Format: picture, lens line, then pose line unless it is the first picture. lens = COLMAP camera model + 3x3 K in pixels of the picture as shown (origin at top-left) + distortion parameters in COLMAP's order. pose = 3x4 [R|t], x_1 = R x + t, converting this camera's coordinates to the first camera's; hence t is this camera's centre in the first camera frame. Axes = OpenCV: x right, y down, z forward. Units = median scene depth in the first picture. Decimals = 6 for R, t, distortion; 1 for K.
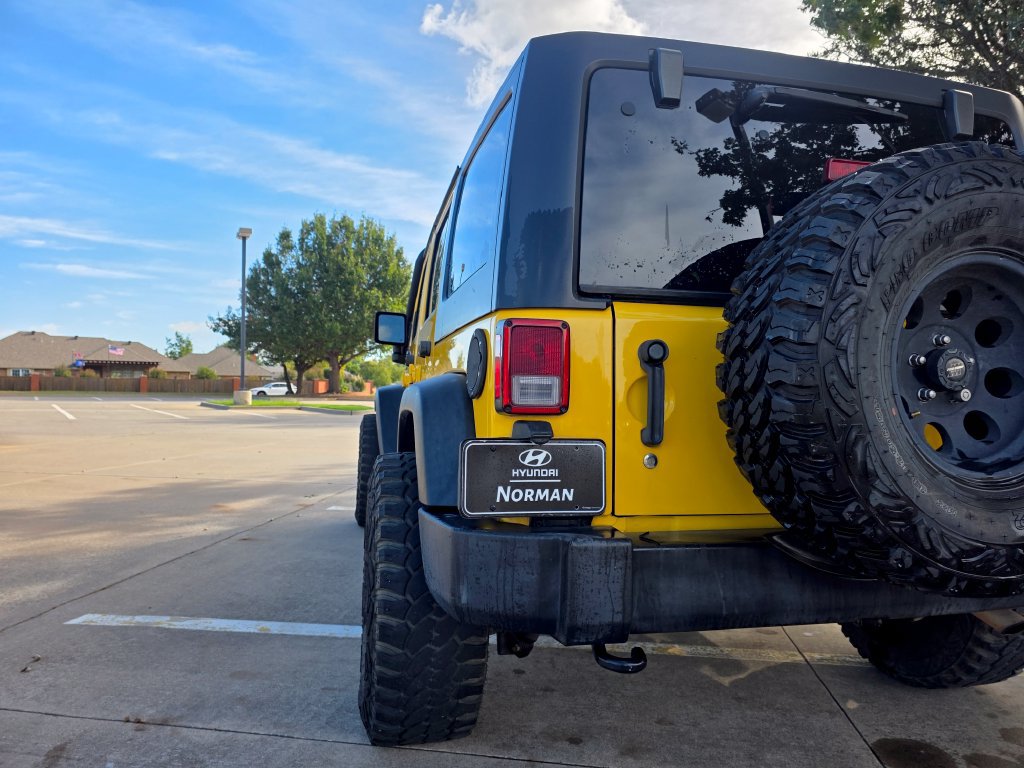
lens RADIAL K [[684.3, 0, 519.3], [0, 684.3, 380.1], [0, 0, 1]] dist [0.058698, -0.052111]
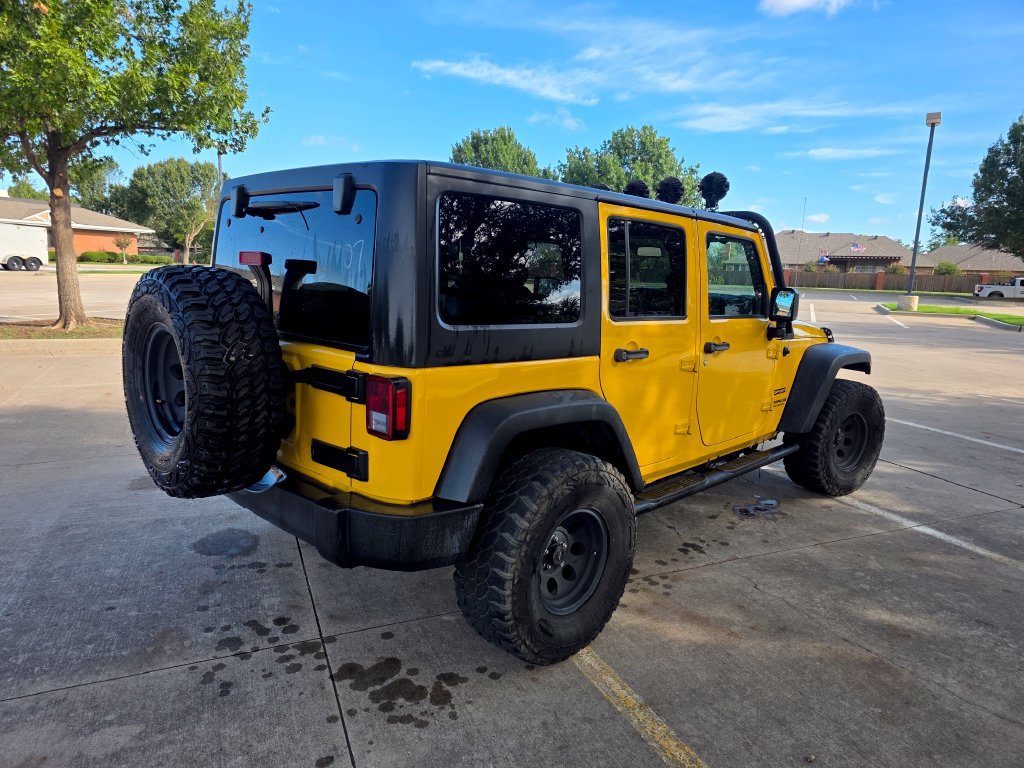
lens RADIAL K [[684.3, 0, 516.1], [0, 684.3, 397.2], [0, 0, 1]] dist [0.058698, -0.052111]
pose [[0.527337, 0.164800, -0.833520, 1.717739], [-0.013970, 0.982558, 0.185429, -0.217246], [0.849541, -0.086139, 0.520442, 0.492393]]
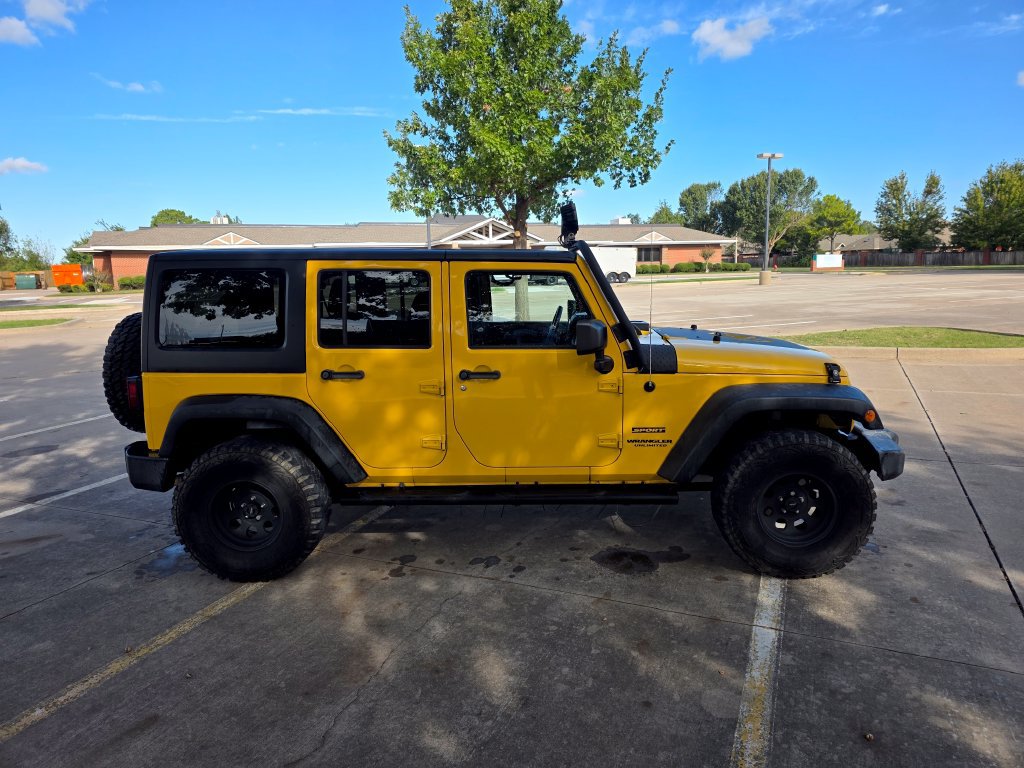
lens RADIAL K [[684.3, 0, 513.9], [0, 684.3, 374.2], [0, 0, 1]] dist [0.058698, -0.052111]
pose [[-0.272762, 0.147315, -0.950736, 2.262529], [0.035078, 0.989073, 0.143191, -0.292529], [0.961442, 0.005707, -0.274949, 2.425469]]
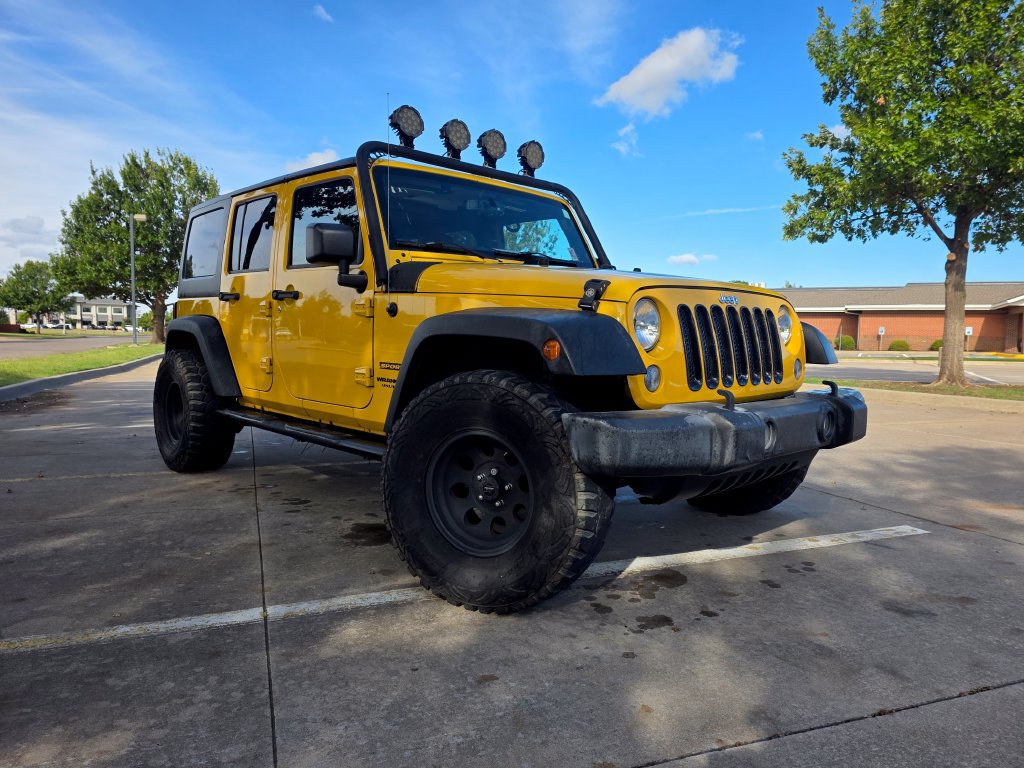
lens RADIAL K [[684.3, 0, 509.2], [0, 684.3, 376.7], [0, 0, 1]] dist [0.058698, -0.052111]
pose [[-0.880163, -0.001120, -0.474670, 0.864261], [-0.020329, 0.999169, 0.035337, 0.108425], [0.474236, 0.040751, -0.879454, 3.678660]]
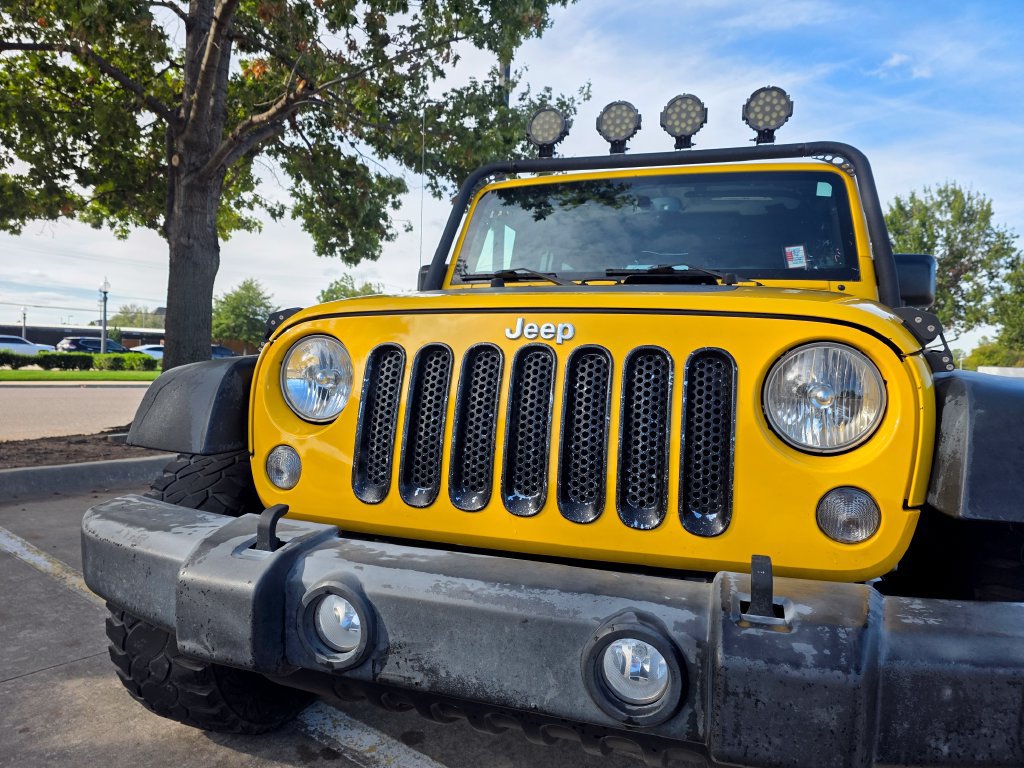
lens RADIAL K [[684.3, 0, 511.1], [0, 684.3, 382.4], [0, 0, 1]] dist [0.058698, -0.052111]
pose [[-0.850593, -0.059040, 0.522500, -0.414010], [-0.055339, 0.998209, 0.022705, 0.035389], [-0.522905, -0.009602, -0.852337, 3.267749]]
